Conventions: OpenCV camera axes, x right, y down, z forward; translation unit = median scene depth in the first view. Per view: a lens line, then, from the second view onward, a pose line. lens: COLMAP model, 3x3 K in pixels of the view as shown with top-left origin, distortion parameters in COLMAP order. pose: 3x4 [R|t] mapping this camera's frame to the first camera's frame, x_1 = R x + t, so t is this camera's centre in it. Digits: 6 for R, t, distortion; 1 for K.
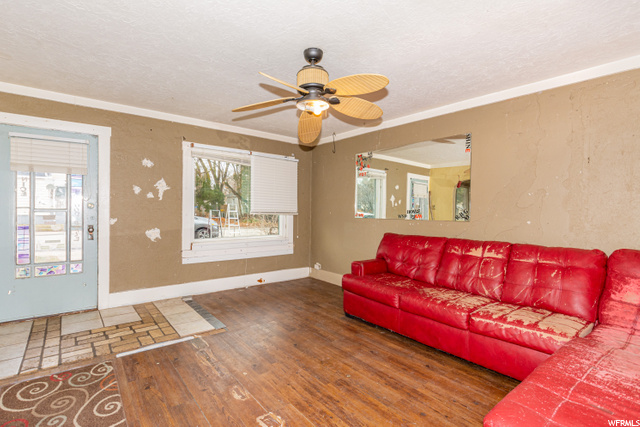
lens RADIAL K [[312.7, 0, 312.4], [0, 312.7, 205.9], [0, 0, 1]] dist [-0.000220, -0.000592]
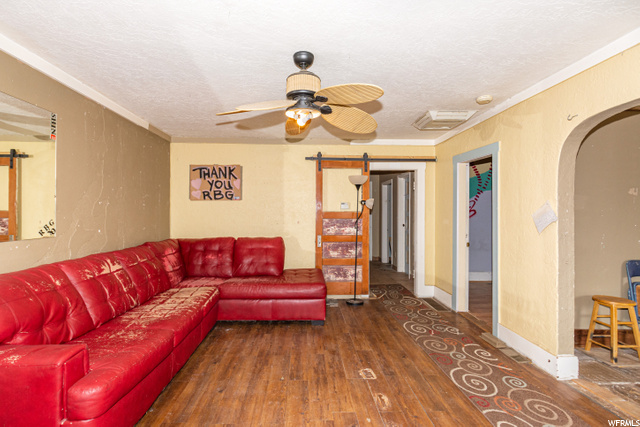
lens RADIAL K [[312.7, 0, 312.4], [0, 312.7, 205.9], [0, 0, 1]] dist [-0.000220, -0.000592]
pose [[-0.807273, -0.005485, 0.590152, -0.621488], [-0.012834, 0.999884, -0.008262, -0.042285], [-0.590038, -0.014244, -0.807250, 1.880033]]
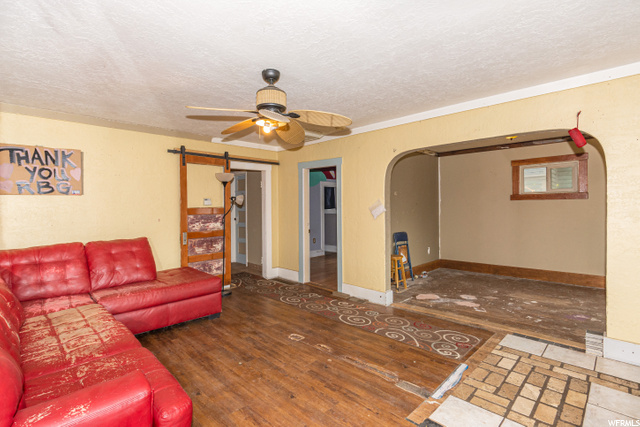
lens RADIAL K [[312.7, 0, 312.4], [0, 312.7, 205.9], [0, 0, 1]] dist [-0.000220, -0.000592]
pose [[-0.993111, -0.003819, -0.117119, -0.012621], [-0.004088, 0.999990, 0.002057, -0.042691], [0.117110, 0.002521, -0.993116, 2.257670]]
